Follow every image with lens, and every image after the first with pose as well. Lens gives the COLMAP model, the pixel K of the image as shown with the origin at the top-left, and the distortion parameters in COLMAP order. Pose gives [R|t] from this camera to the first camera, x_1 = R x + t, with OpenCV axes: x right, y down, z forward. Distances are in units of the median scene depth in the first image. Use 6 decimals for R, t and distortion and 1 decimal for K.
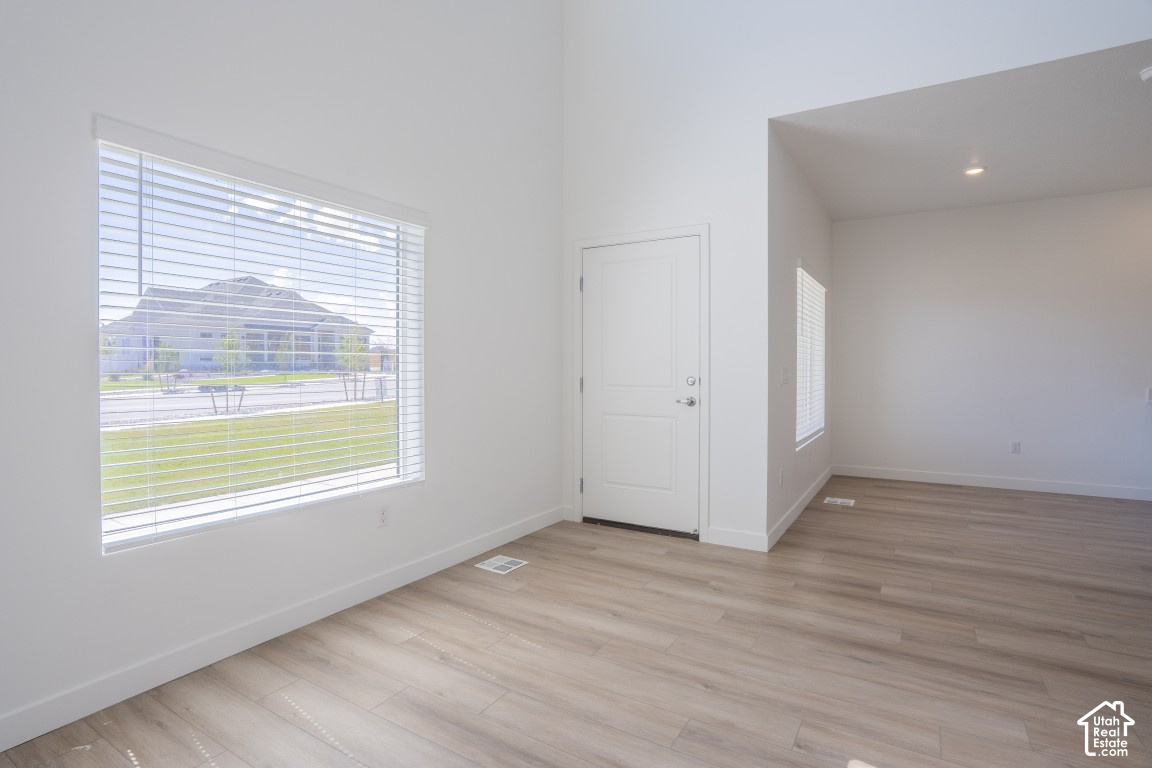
lens RADIAL K [[572.5, 0, 576.0], [0, 572.5, 384.0], [0, 0, 1]] dist [-0.020759, 0.001364]
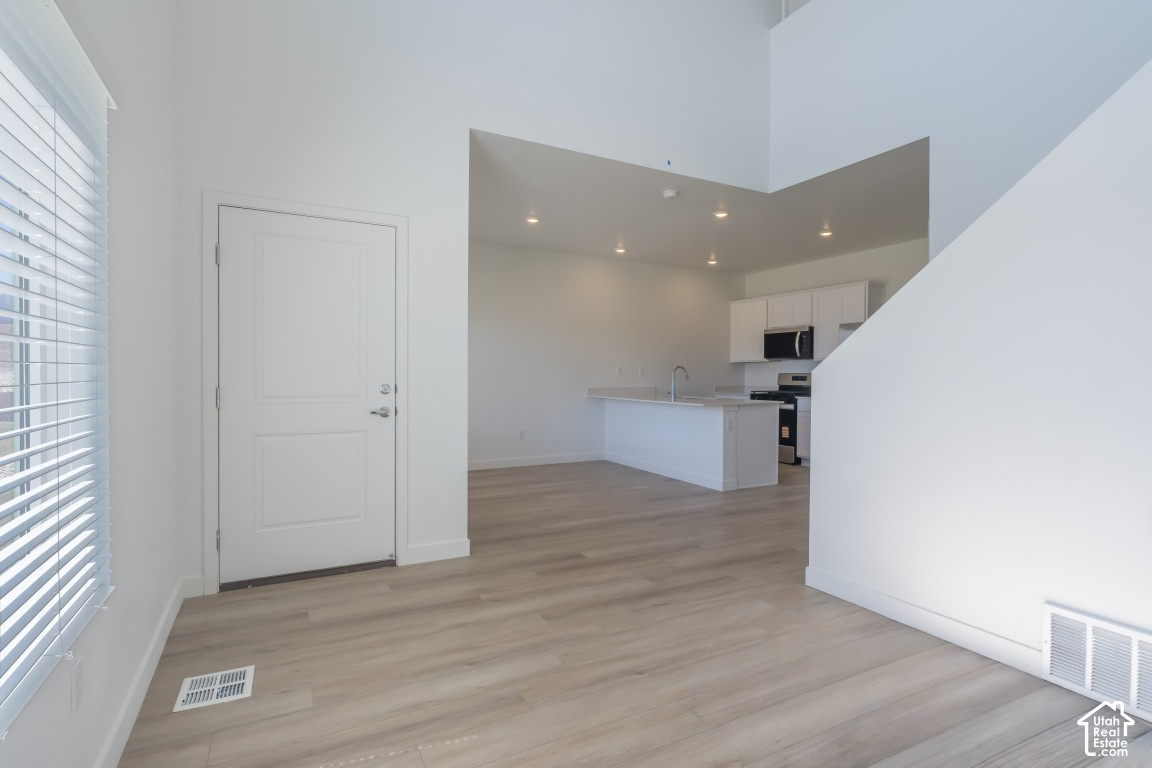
lens RADIAL K [[555.7, 0, 576.0], [0, 555.7, 384.0], [0, 0, 1]] dist [0.003986, 0.000991]
pose [[0.507429, -0.008072, 0.861656, -0.503041], [0.012898, 0.999915, 0.001771, -0.014607], [-0.861597, 0.010215, 0.507490, 0.383395]]
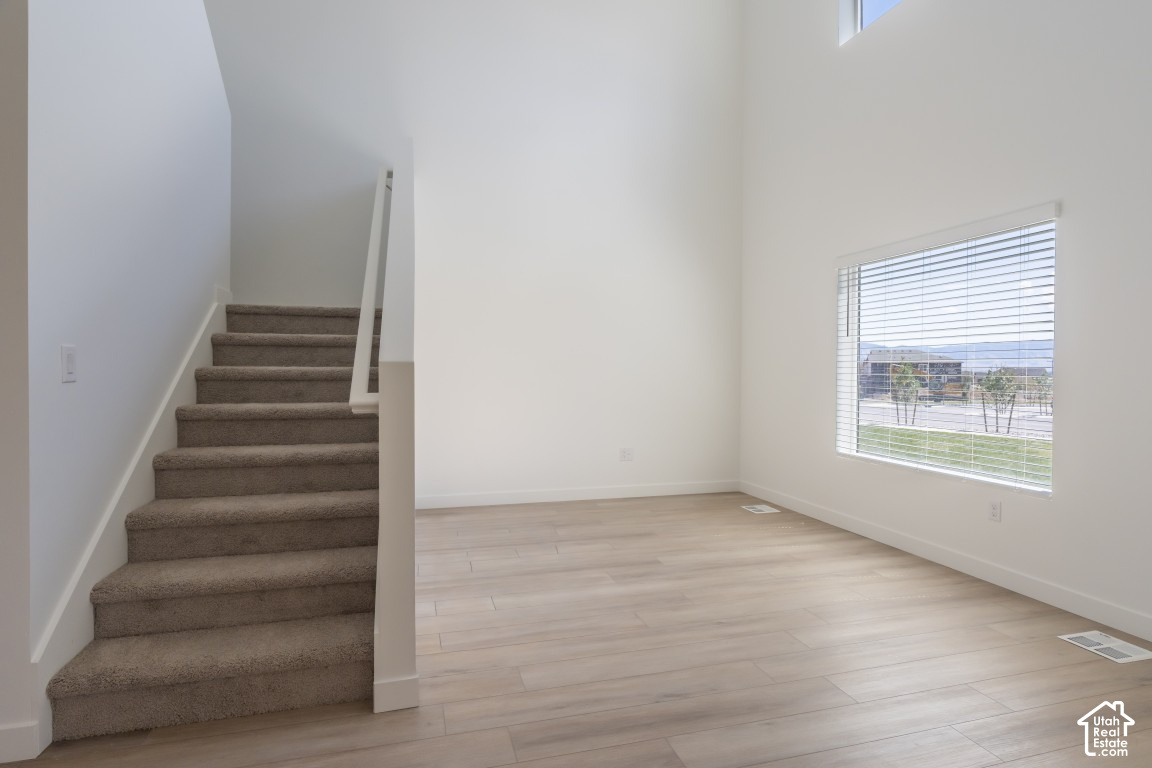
lens RADIAL K [[555.7, 0, 576.0], [0, 555.7, 384.0], [0, 0, 1]] dist [0.003986, 0.000991]
pose [[-0.679529, 0.009398, -0.733588, 0.918996], [-0.023520, 0.999125, 0.034587, -0.022292], [0.733272, 0.040757, -0.678713, 1.078146]]
